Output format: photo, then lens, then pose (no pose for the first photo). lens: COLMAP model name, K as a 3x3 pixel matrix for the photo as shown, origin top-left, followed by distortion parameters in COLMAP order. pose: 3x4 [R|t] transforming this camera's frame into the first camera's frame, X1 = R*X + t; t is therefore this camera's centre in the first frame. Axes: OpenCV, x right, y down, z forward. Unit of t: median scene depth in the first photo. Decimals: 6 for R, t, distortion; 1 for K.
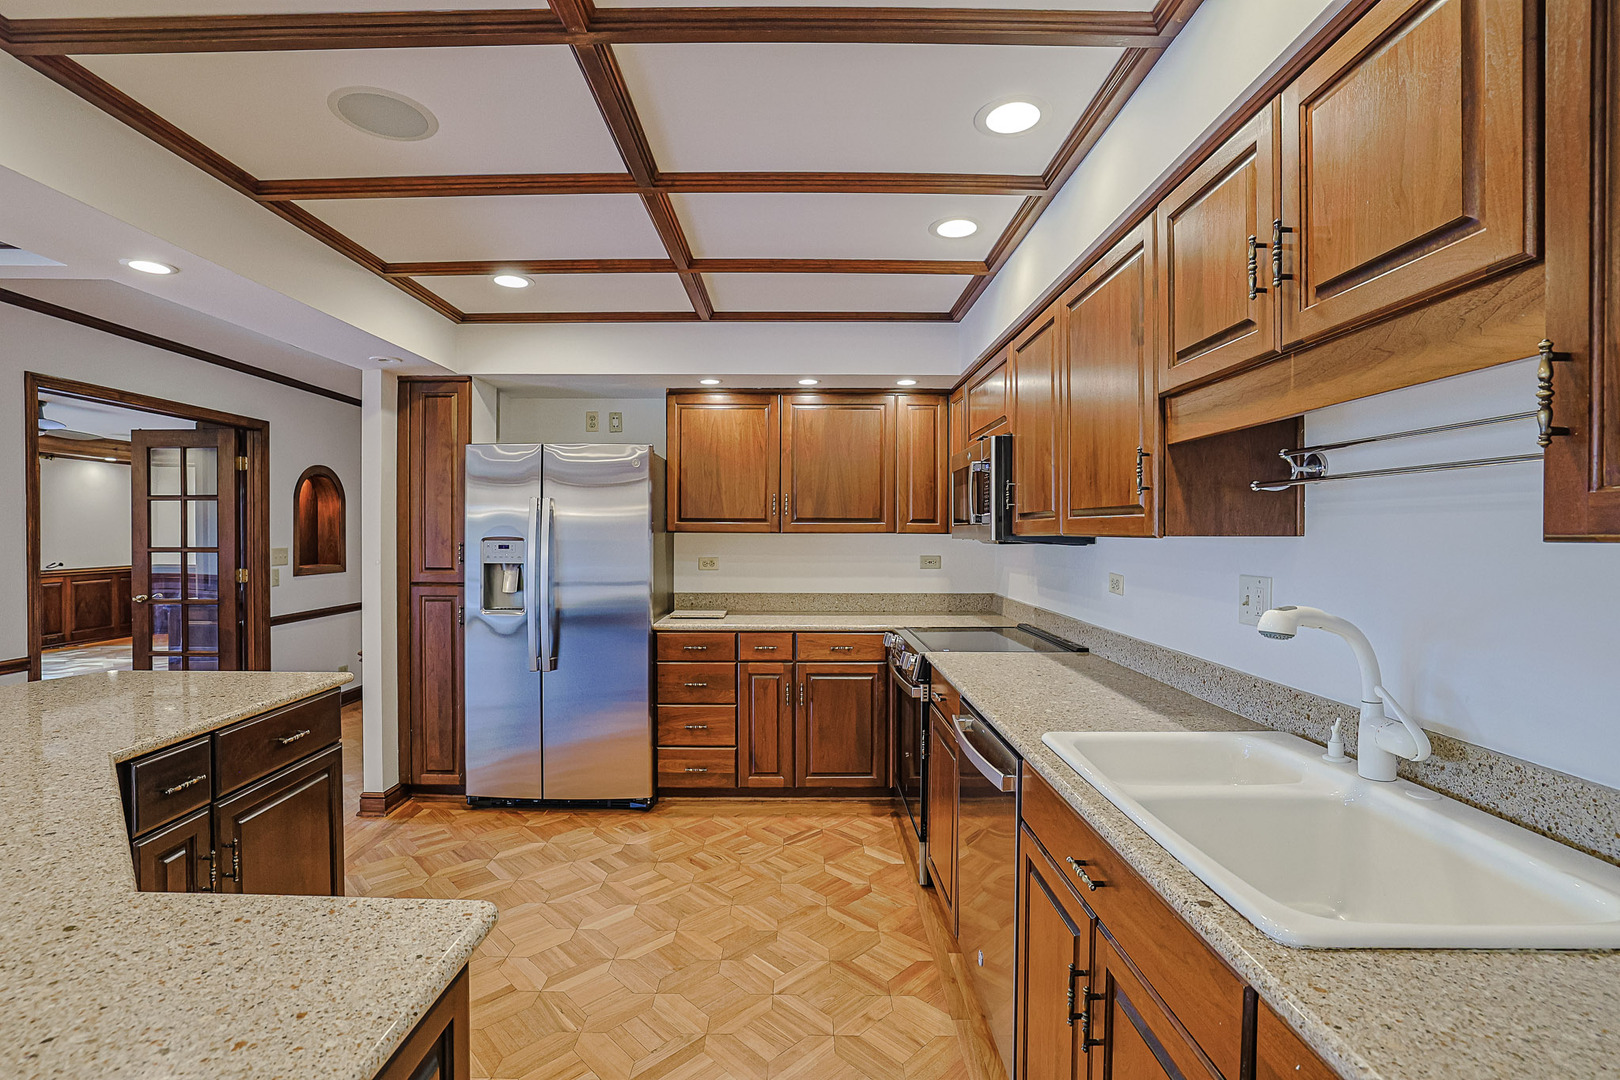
lens RADIAL K [[730.8, 0, 797.0], [0, 730.8, 538.4], [0, 0, 1]] dist [-0.051381, 0.018150]
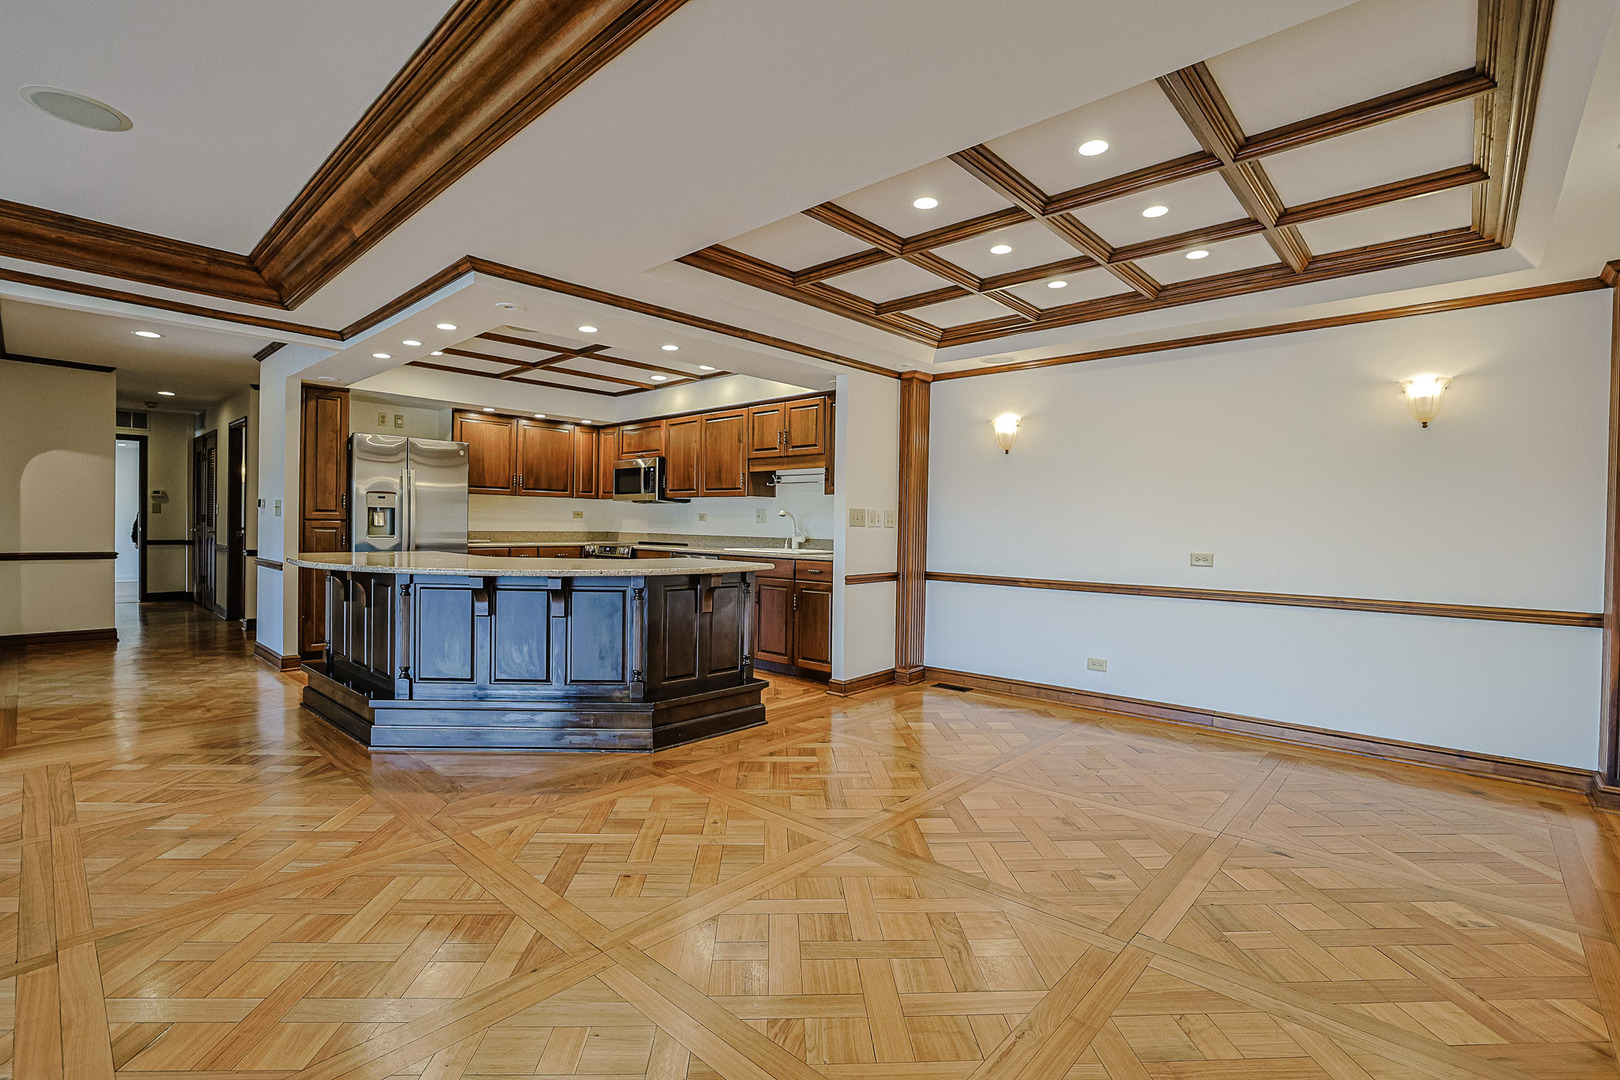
lens RADIAL K [[730.8, 0, 797.0], [0, 730.8, 538.4], [0, 0, 1]] dist [-0.051381, 0.018150]
pose [[0.678736, -0.006445, 0.734354, -0.952859], [-0.008125, 0.999834, 0.016285, 0.069280], [-0.734337, -0.017021, 0.678571, -0.796811]]
